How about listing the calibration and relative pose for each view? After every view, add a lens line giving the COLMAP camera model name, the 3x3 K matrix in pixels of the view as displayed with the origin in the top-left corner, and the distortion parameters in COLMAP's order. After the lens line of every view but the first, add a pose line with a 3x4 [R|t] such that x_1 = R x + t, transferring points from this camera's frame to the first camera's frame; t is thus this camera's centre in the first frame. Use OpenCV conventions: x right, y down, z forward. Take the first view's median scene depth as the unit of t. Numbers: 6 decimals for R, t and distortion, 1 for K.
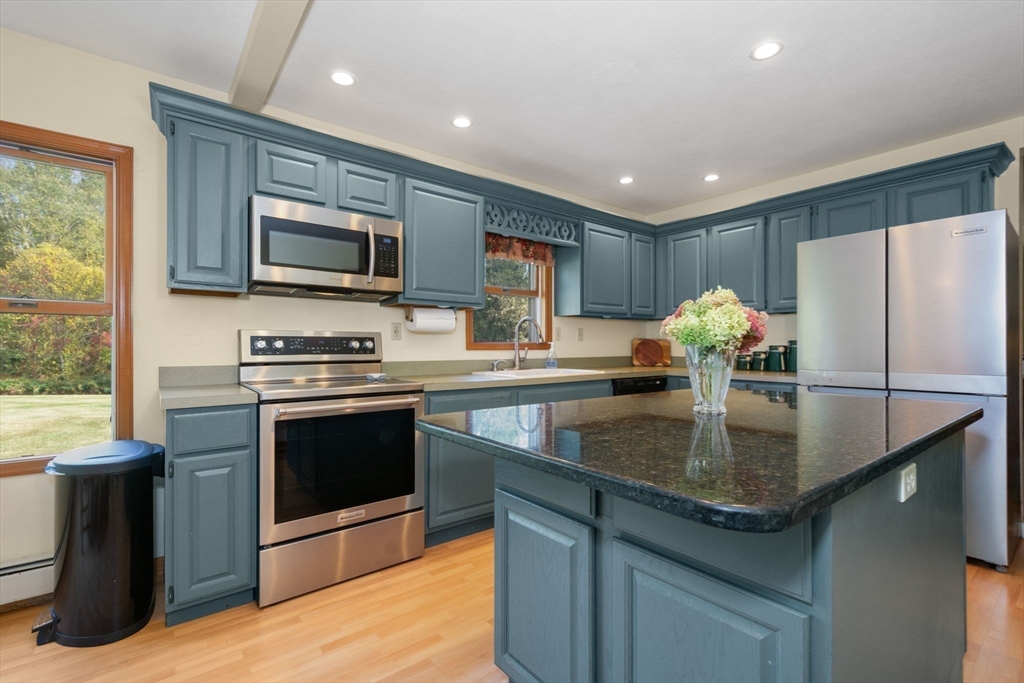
lens RADIAL K [[450.8, 0, 513.3], [0, 450.8, 345.3], [0, 0, 1]] dist [0.004233, 0.000984]
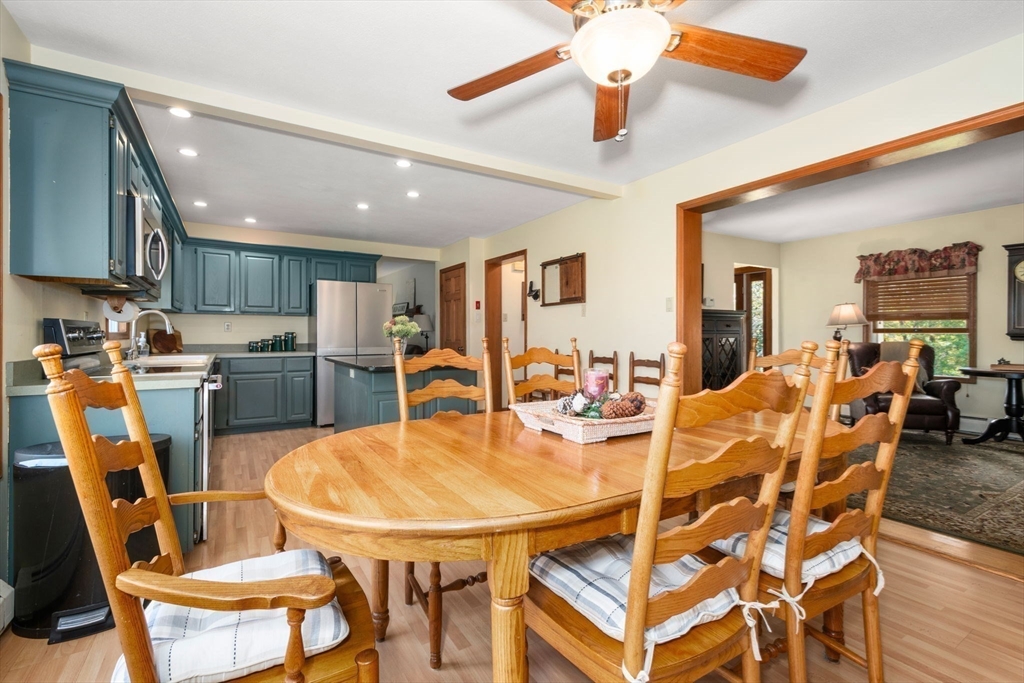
lens RADIAL K [[450.8, 0, 511.9], [0, 450.8, 337.1], [0, 0, 1]] dist [0.004233, 0.000984]
pose [[0.110190, -0.004514, 0.993900, -0.920697], [-0.001161, 0.999988, 0.004670, -0.001534], [-0.993910, -0.001669, 0.110183, -0.001987]]
